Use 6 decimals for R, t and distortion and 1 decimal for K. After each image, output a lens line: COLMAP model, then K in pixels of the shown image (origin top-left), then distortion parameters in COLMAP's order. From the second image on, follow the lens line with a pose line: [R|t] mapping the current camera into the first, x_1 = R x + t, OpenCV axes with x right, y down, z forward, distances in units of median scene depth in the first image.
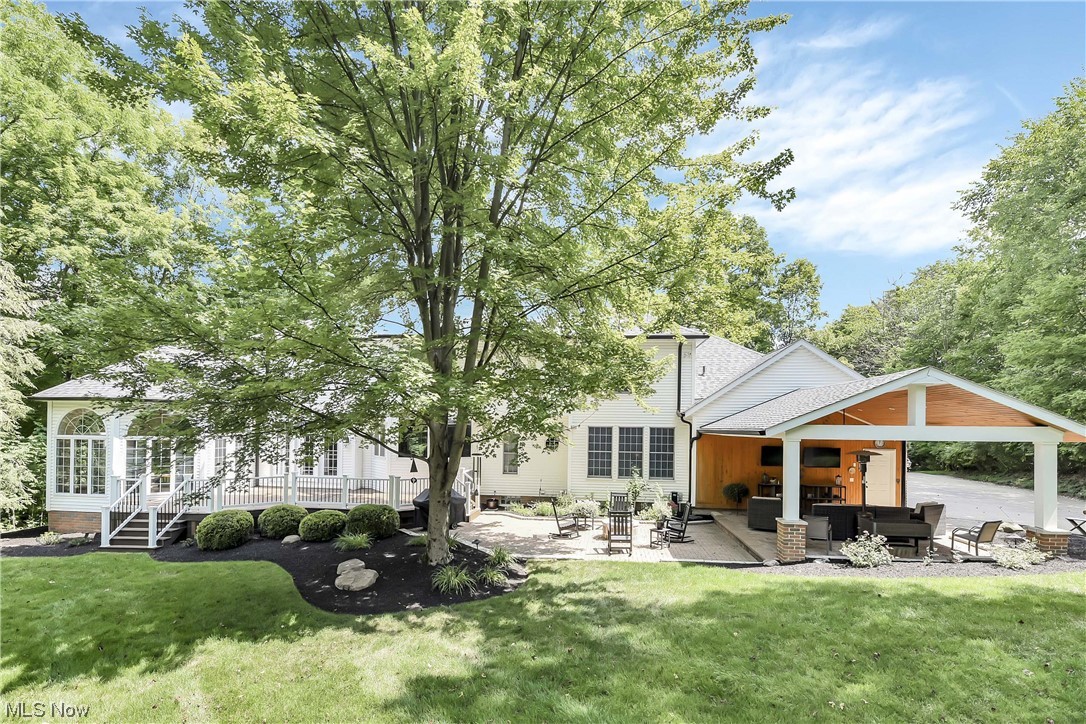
lens RADIAL K [[443.0, 0, 544.2], [0, 443.0, 378.0], [0, 0, 1]] dist [0.000597, -0.000090]
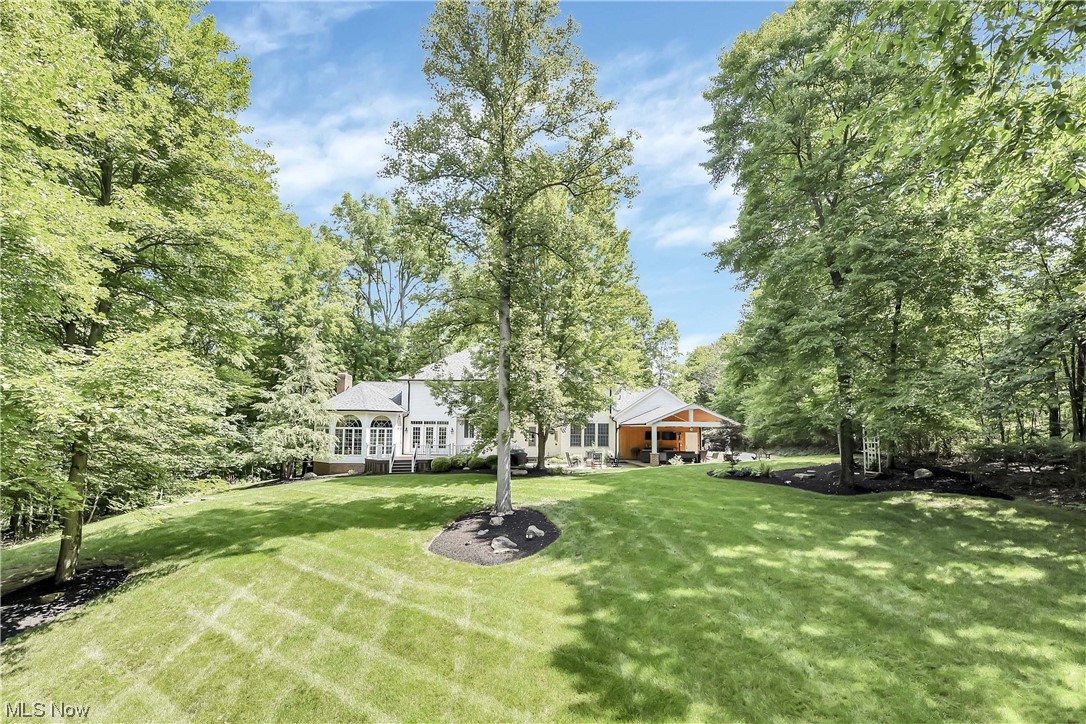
lens RADIAL K [[443.0, 0, 544.2], [0, 443.0, 378.0], [0, 0, 1]] dist [0.000597, -0.000090]
pose [[0.971606, 0.016247, 0.236045, -0.559814], [-0.014442, 0.999852, -0.009373, -0.093691], [-0.236162, 0.005698, 0.971697, -1.105732]]
